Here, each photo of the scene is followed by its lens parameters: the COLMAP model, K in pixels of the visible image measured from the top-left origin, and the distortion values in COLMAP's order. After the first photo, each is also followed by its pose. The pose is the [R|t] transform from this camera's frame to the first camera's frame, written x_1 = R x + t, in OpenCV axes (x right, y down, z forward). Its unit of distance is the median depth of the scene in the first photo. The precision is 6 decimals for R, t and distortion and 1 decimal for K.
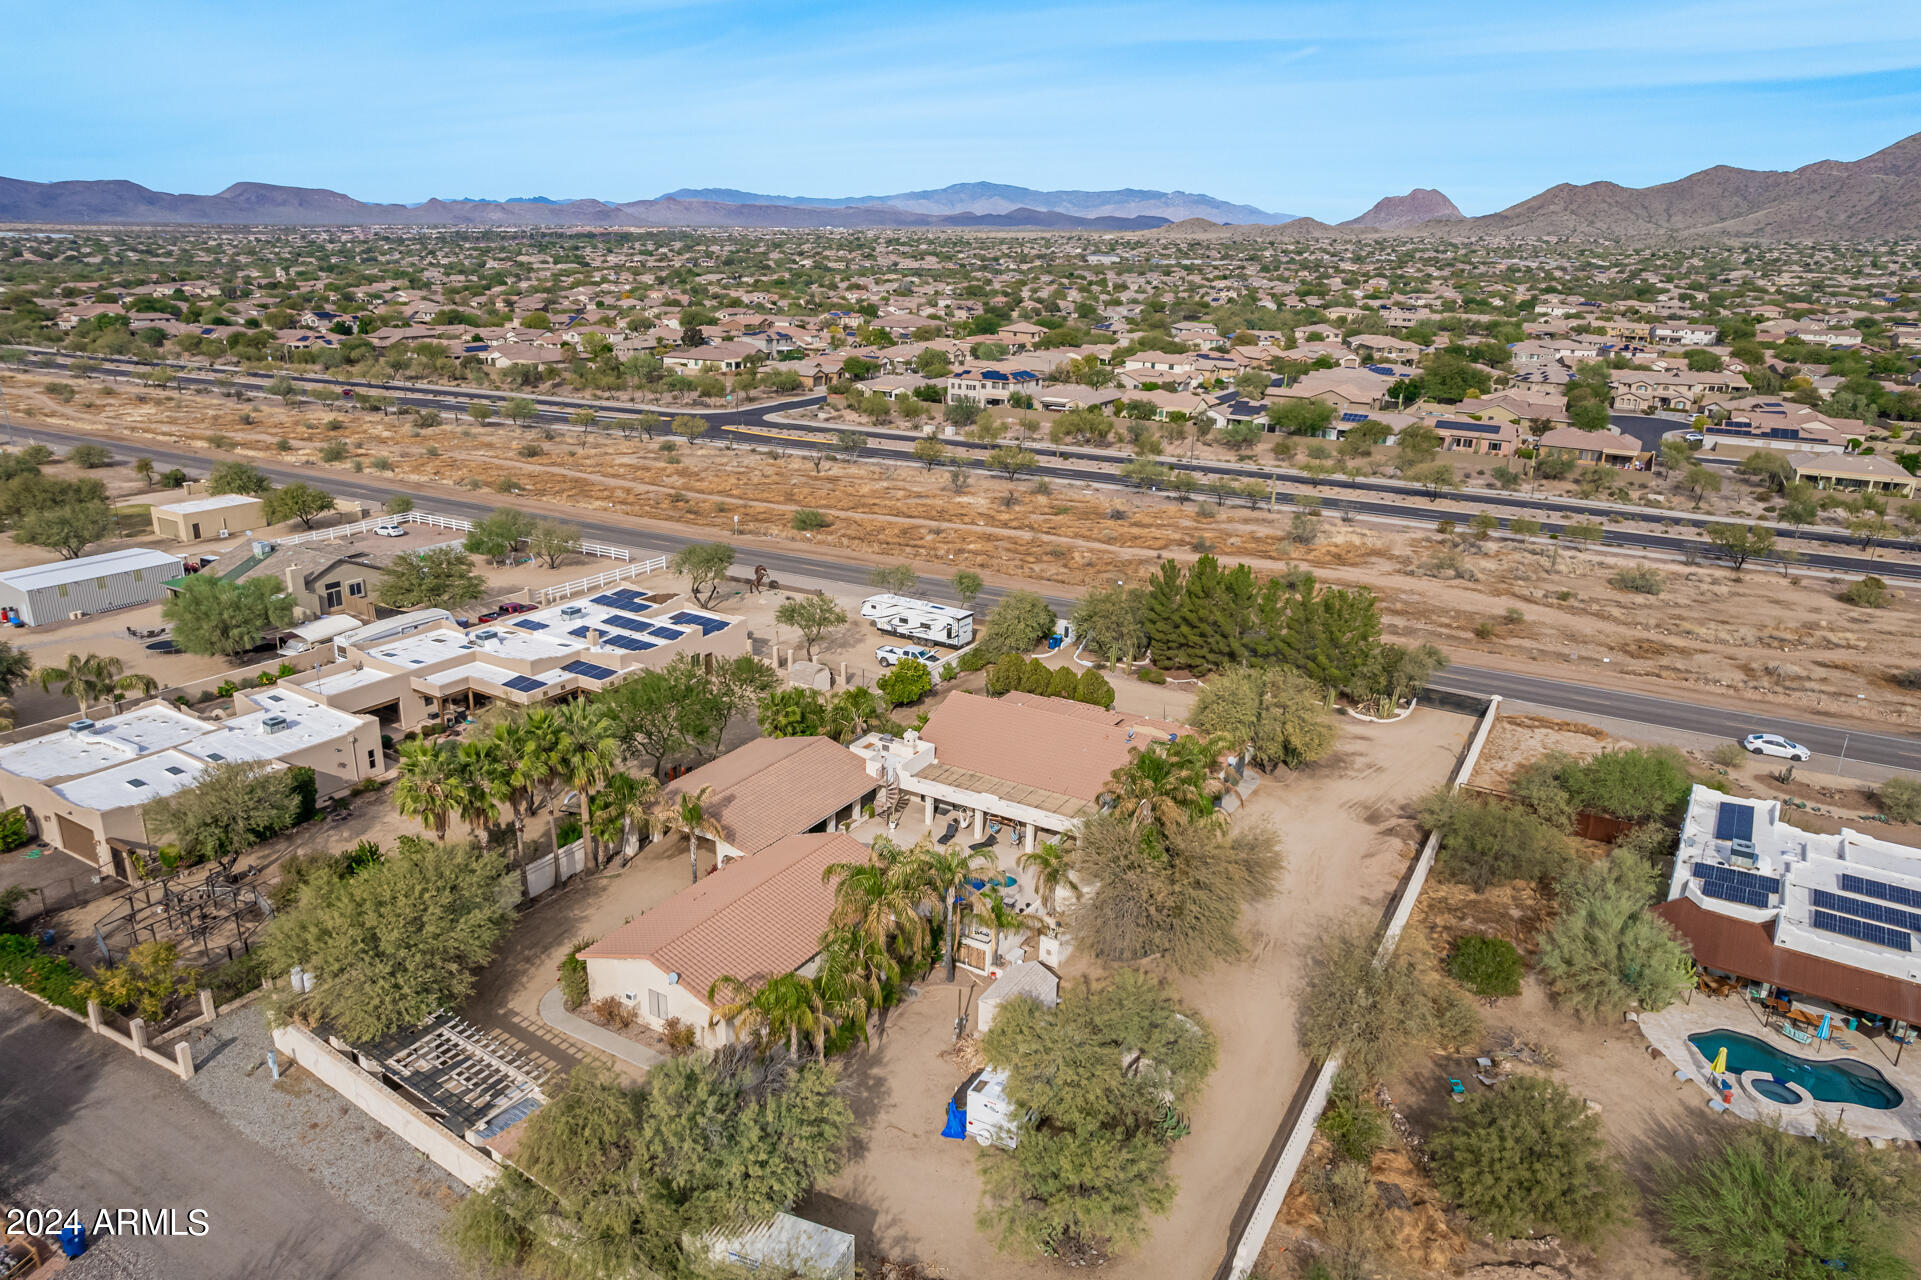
lens RADIAL K [[1261.5, 0, 960.5], [0, 1261.5, 640.0], [0, 0, 1]] dist [-0.079200, 0.077503]
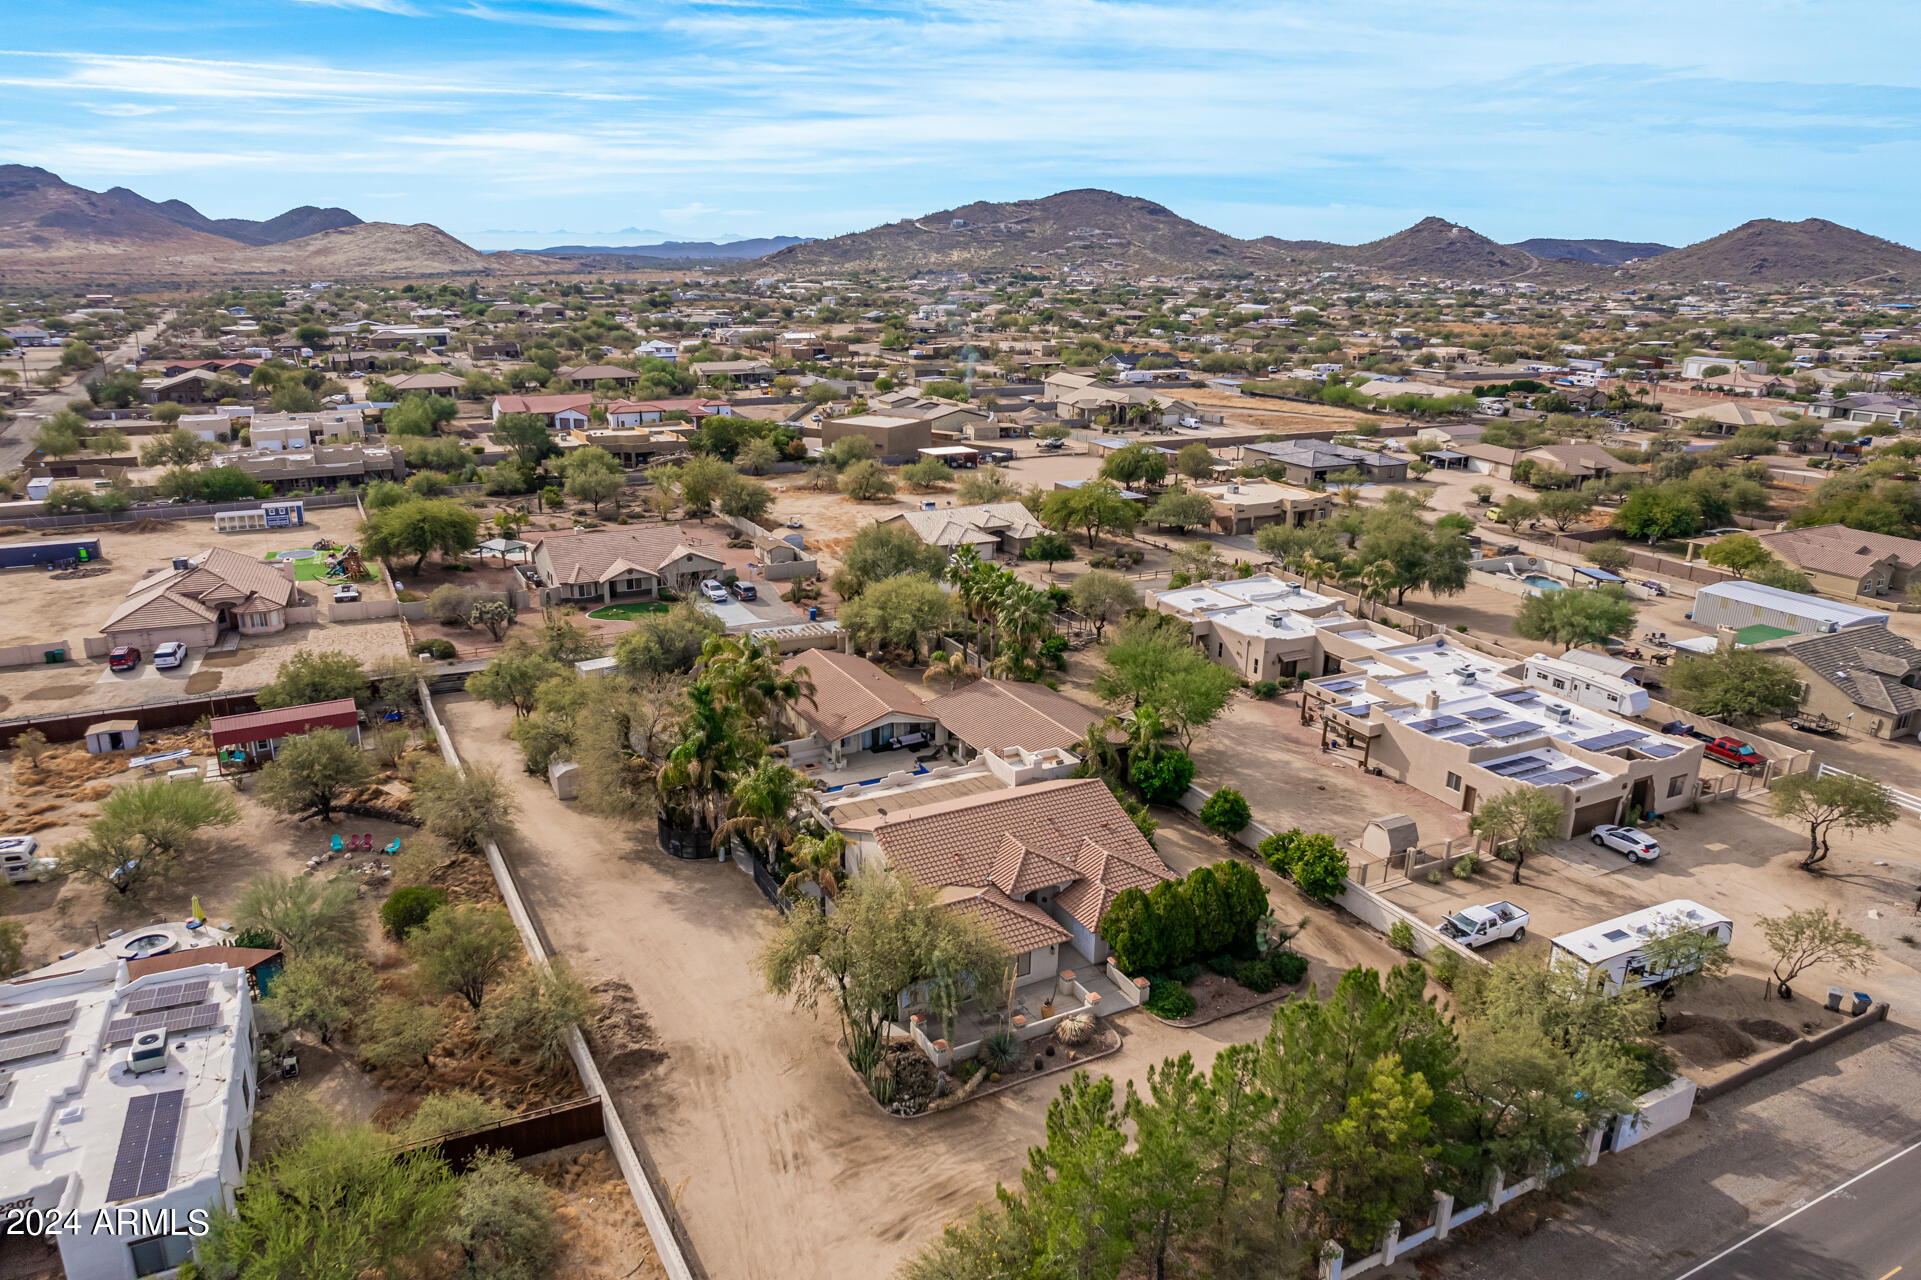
lens RADIAL K [[1273.1, 0, 964.4], [0, 1273.1, 642.9], [0, 0, 1]] dist [-0.075711, 0.080219]
pose [[-0.522597, 0.239237, -0.818326, 0.623348], [-0.273394, 0.862114, 0.426632, -0.334824], [0.807557, 0.446682, -0.385132, 1.052143]]
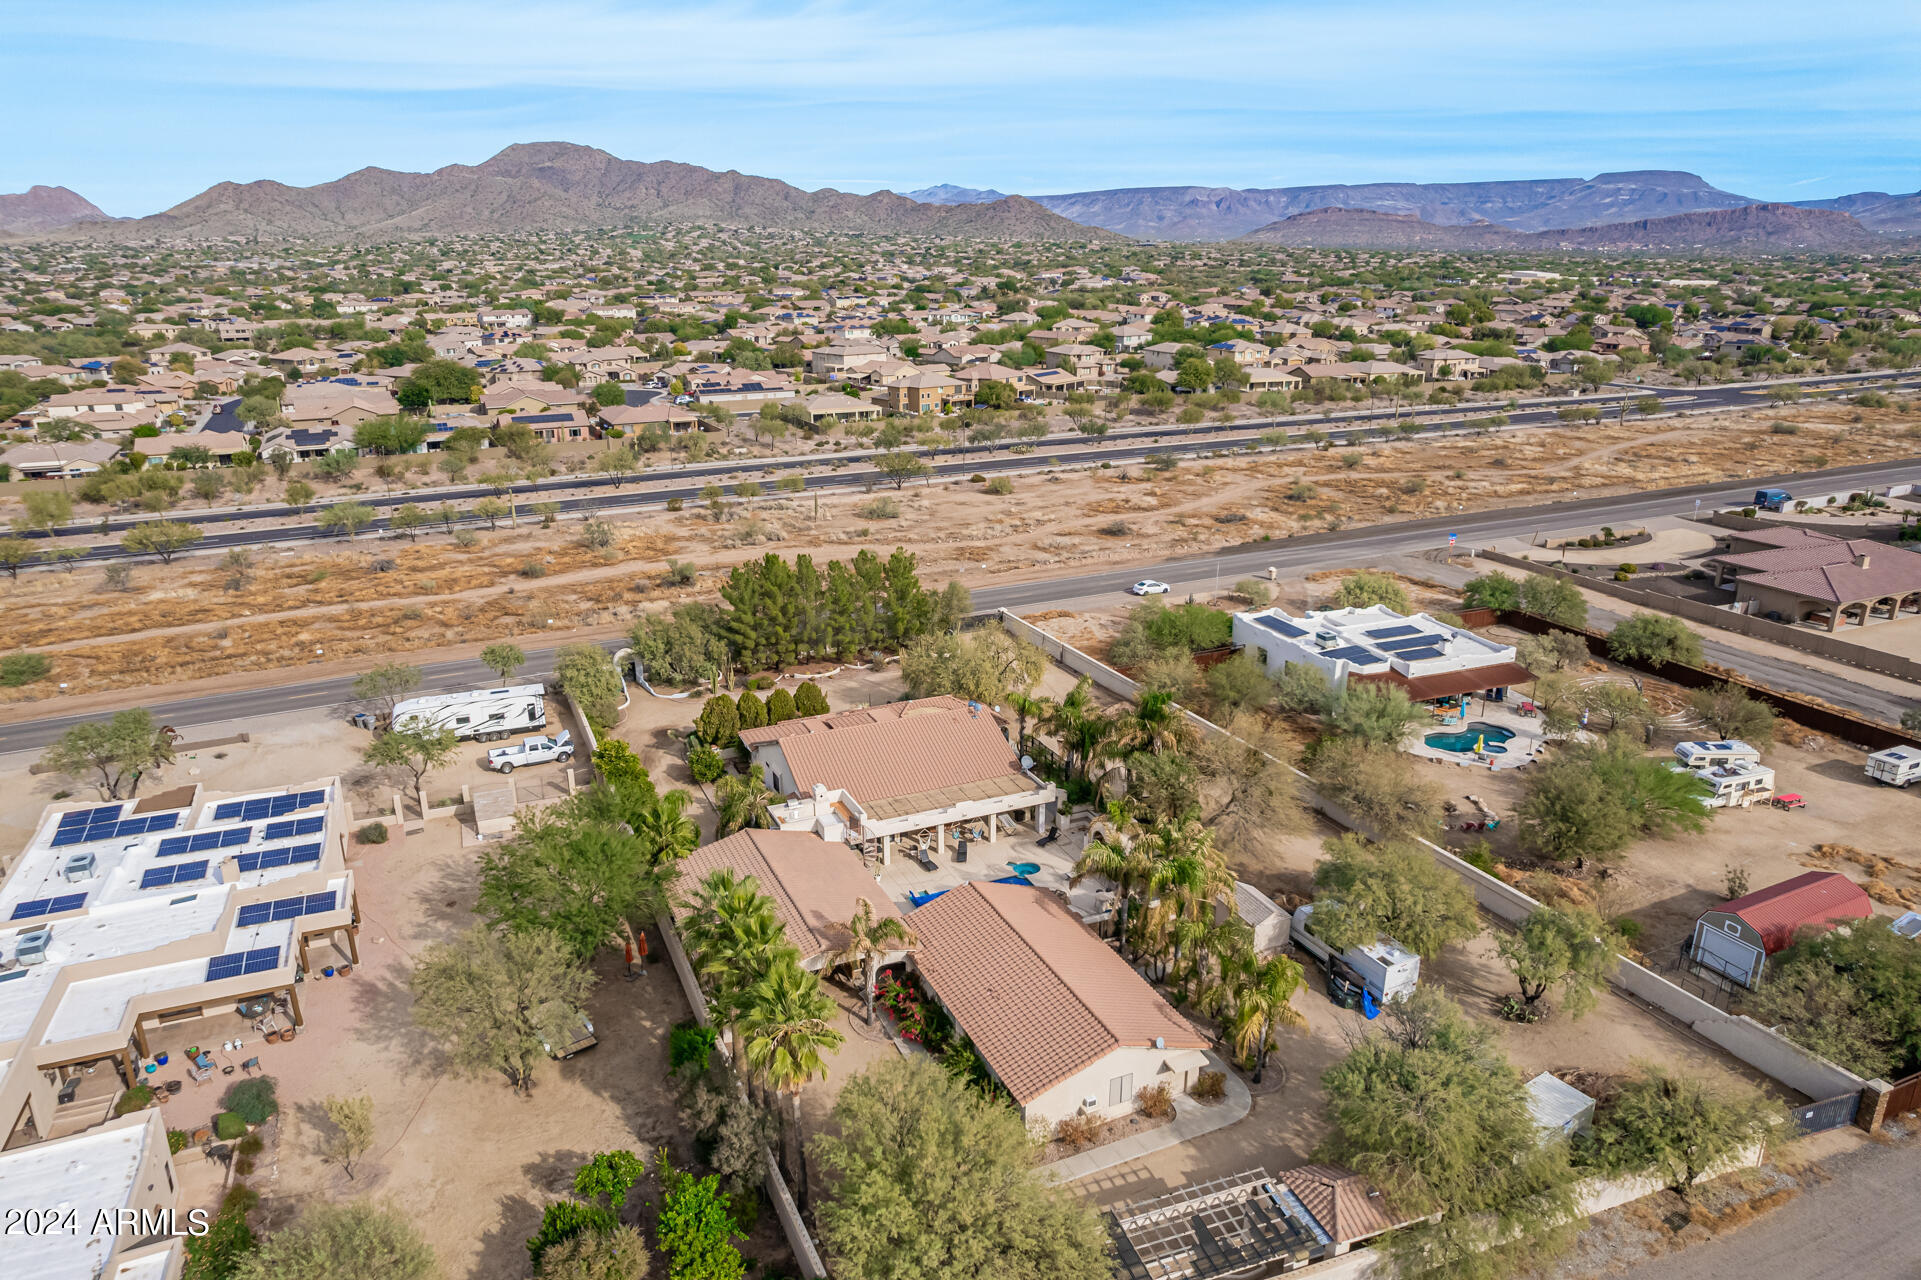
lens RADIAL K [[1242.4, 0, 960.5], [0, 1242.4, 640.0], [0, 0, 1]] dist [-0.082264, 0.079239]
pose [[0.578481, -0.272841, 0.768711, -0.506652], [0.268251, 0.953615, 0.136602, -0.096896], [-0.770326, 0.127185, 0.624838, 0.276665]]
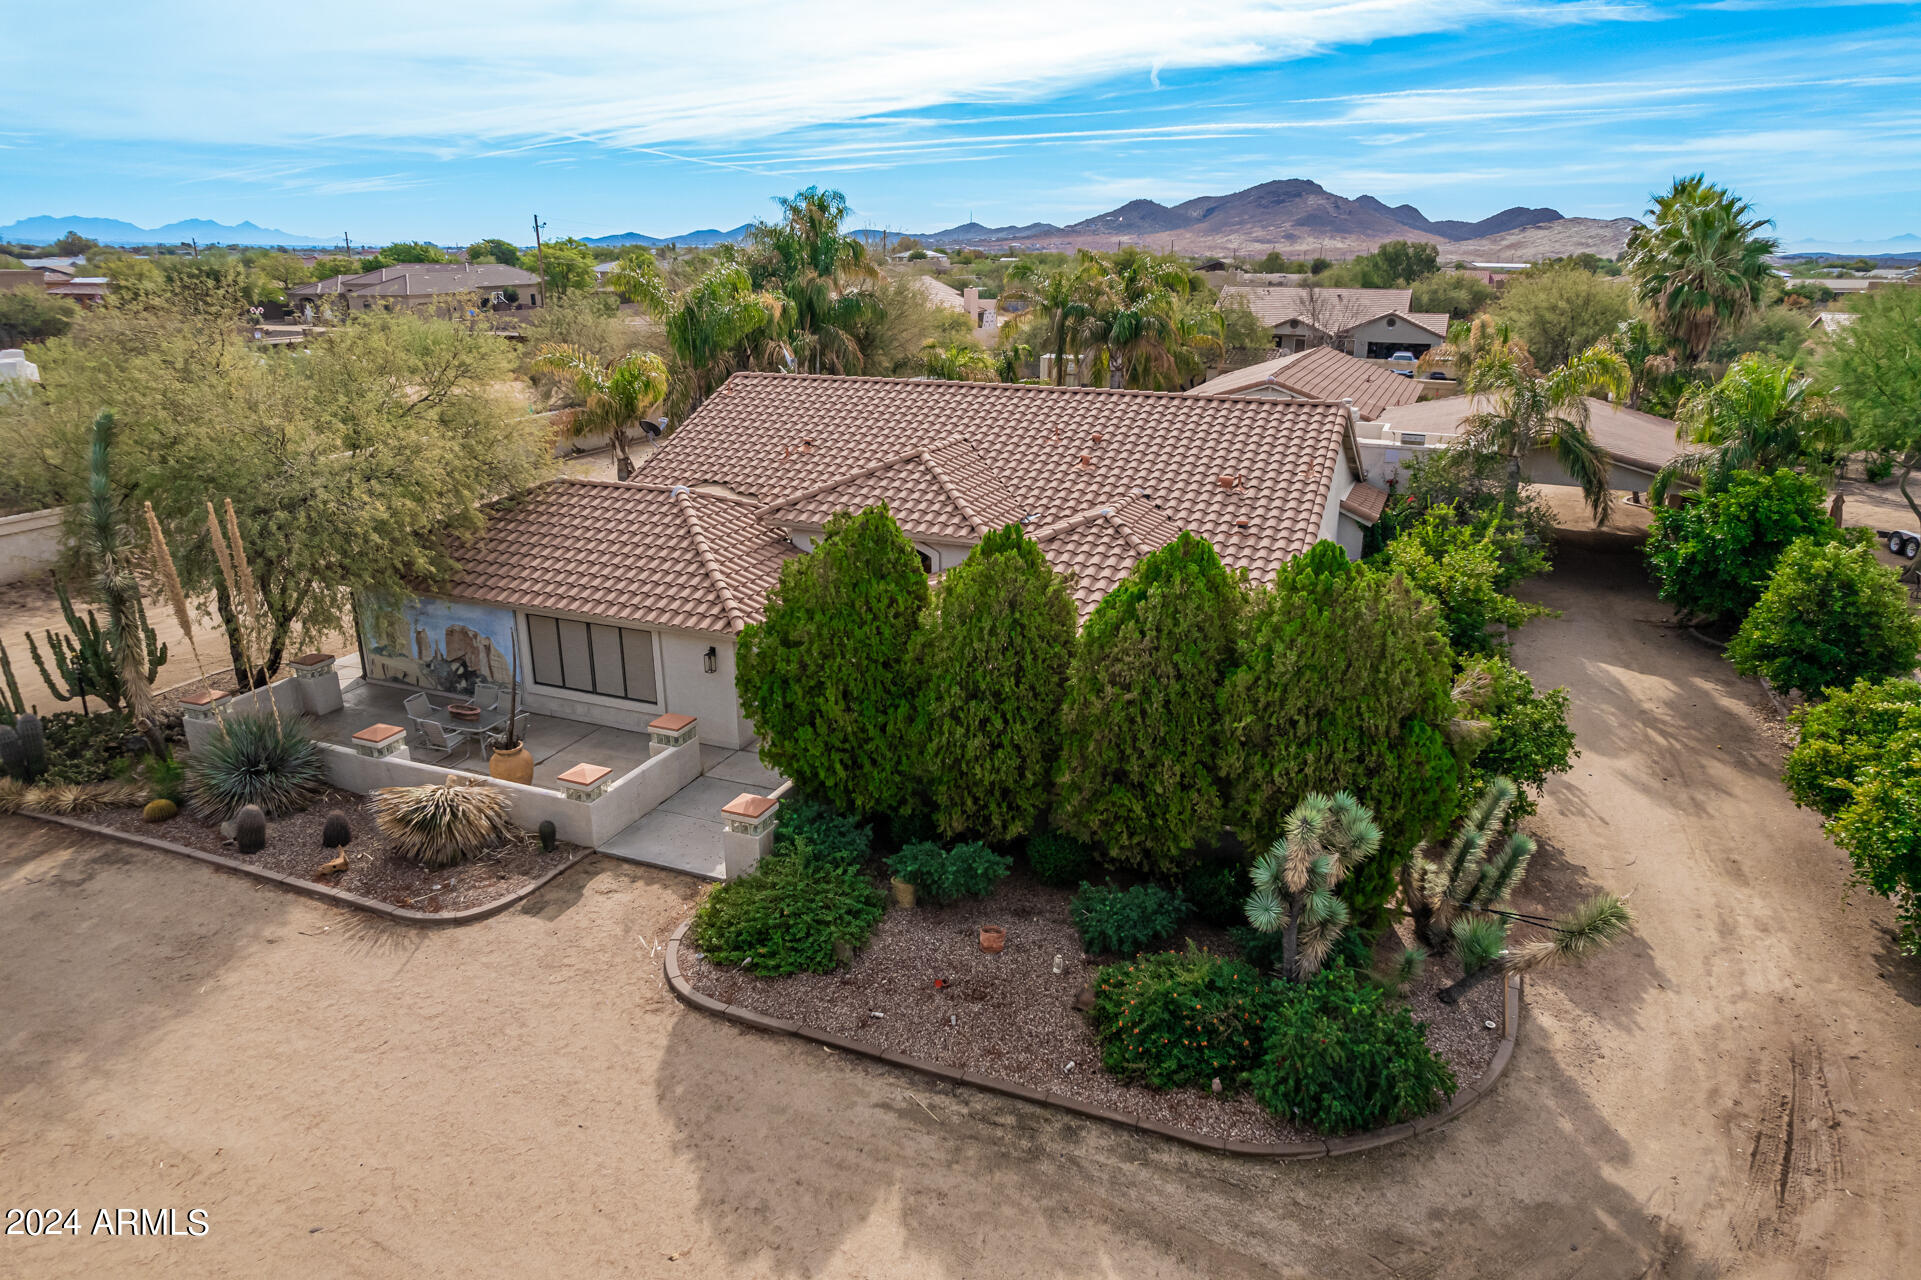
lens RADIAL K [[1242.4, 0, 960.5], [0, 1242.4, 640.0], [0, 0, 1]] dist [-0.082264, 0.079239]
pose [[-0.991293, 0.024419, -0.129388, 0.110761], [-0.053948, 0.821070, 0.568273, -0.072794], [0.120113, 0.570305, -0.812604, 1.086627]]
